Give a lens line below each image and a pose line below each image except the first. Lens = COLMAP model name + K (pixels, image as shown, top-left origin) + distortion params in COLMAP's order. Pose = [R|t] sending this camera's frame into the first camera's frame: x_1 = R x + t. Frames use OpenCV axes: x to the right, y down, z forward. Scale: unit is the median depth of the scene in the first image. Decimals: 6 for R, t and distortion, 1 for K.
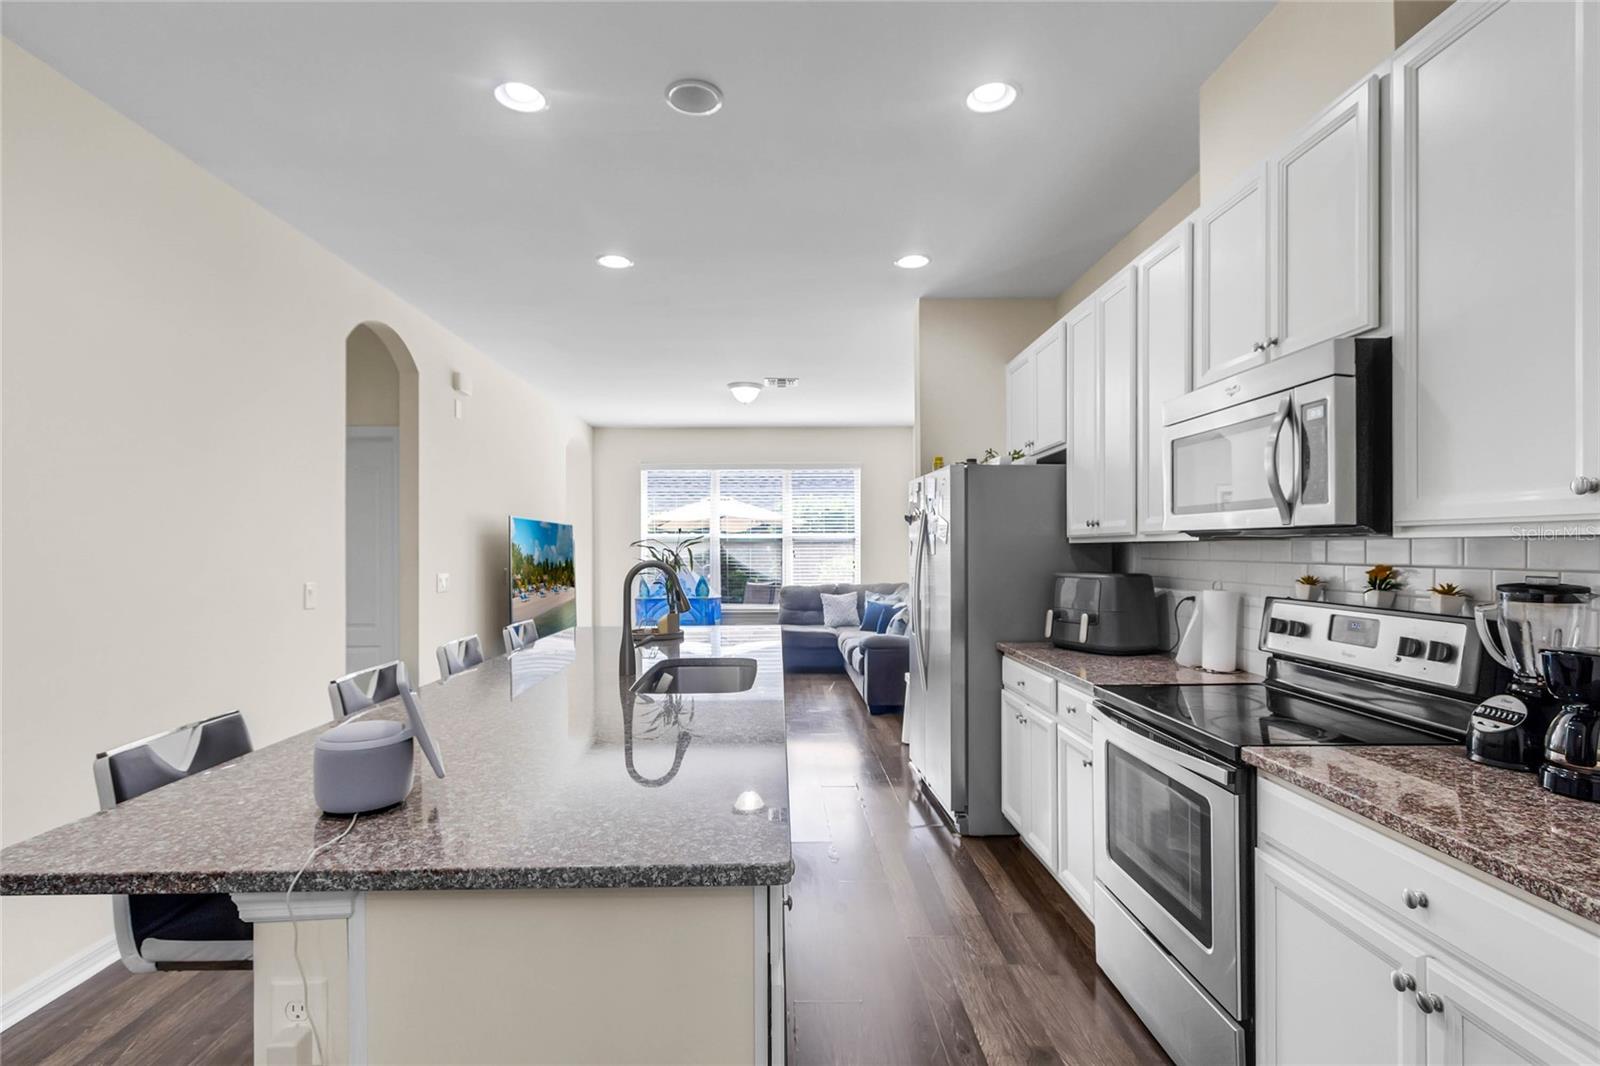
lens RADIAL K [[755.3, 0, 764.4], [0, 755.3, 554.8], [0, 0, 1]] dist [0.001145, -0.000495]
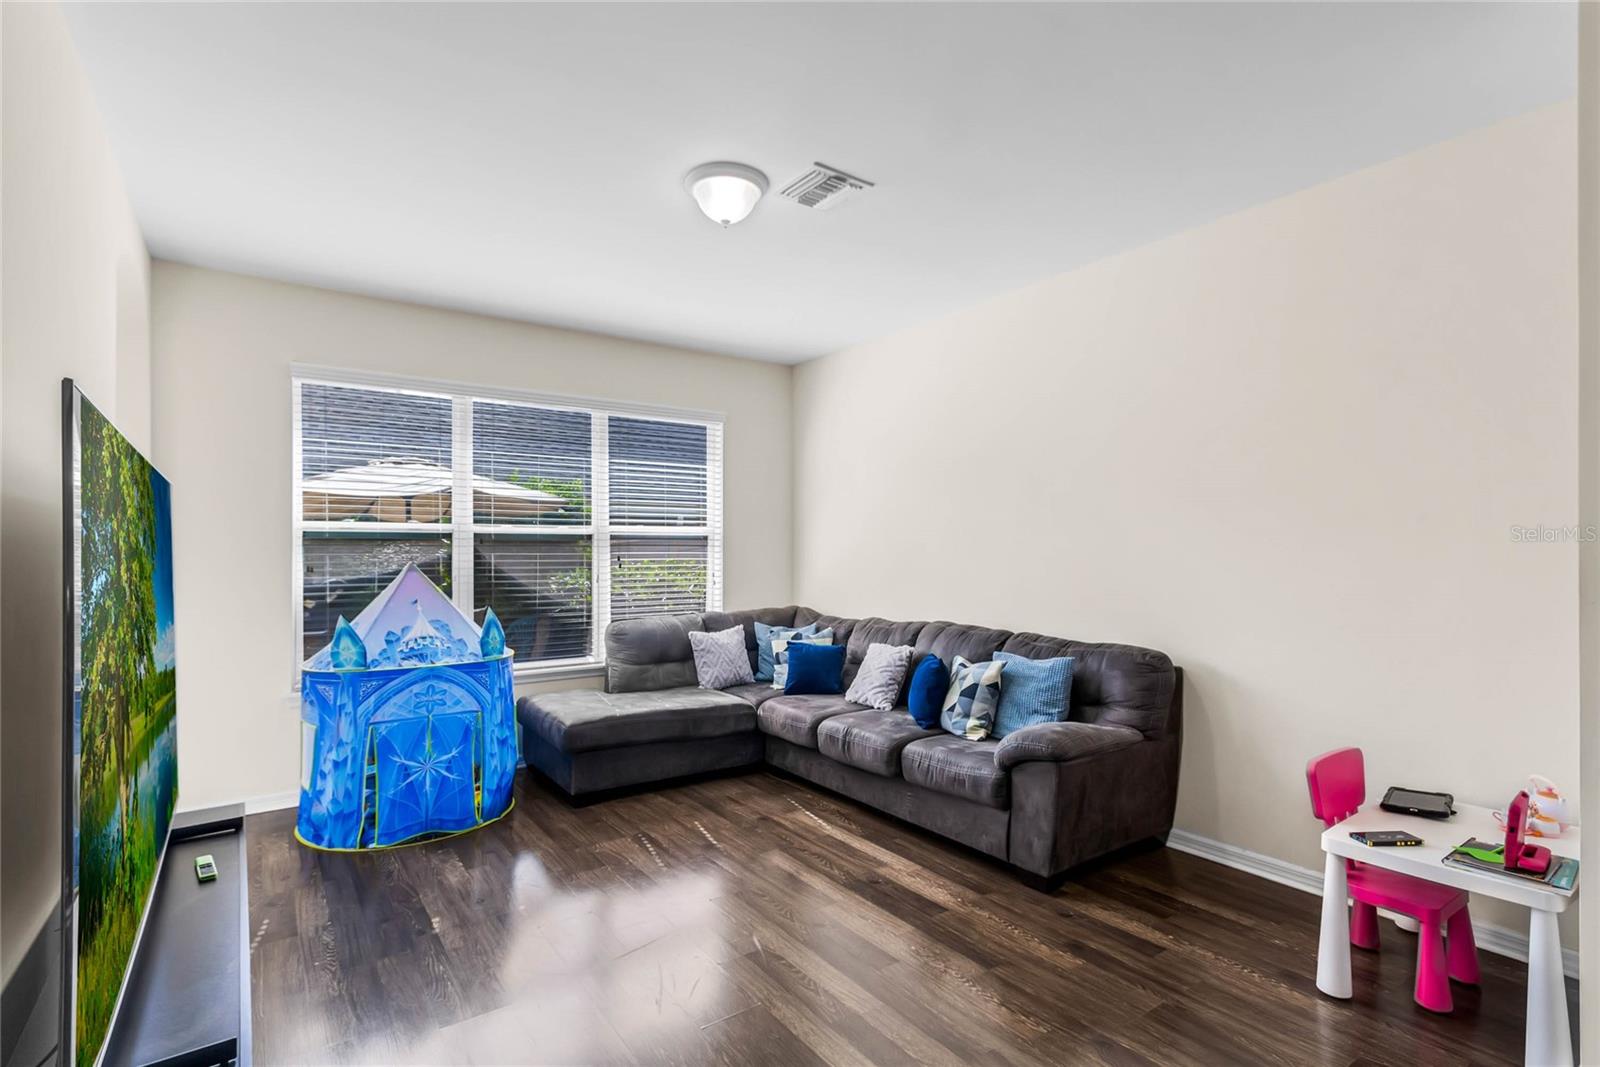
lens RADIAL K [[771.2, 0, 797.8], [0, 771.2, 551.9], [0, 0, 1]] dist [0.022092, -0.000583]
pose [[0.820615, 0.002726, 0.571474, -0.248329], [0.002502, 0.999962, -0.008363, -0.005045], [-0.571475, 0.008292, 0.820577, 0.617588]]
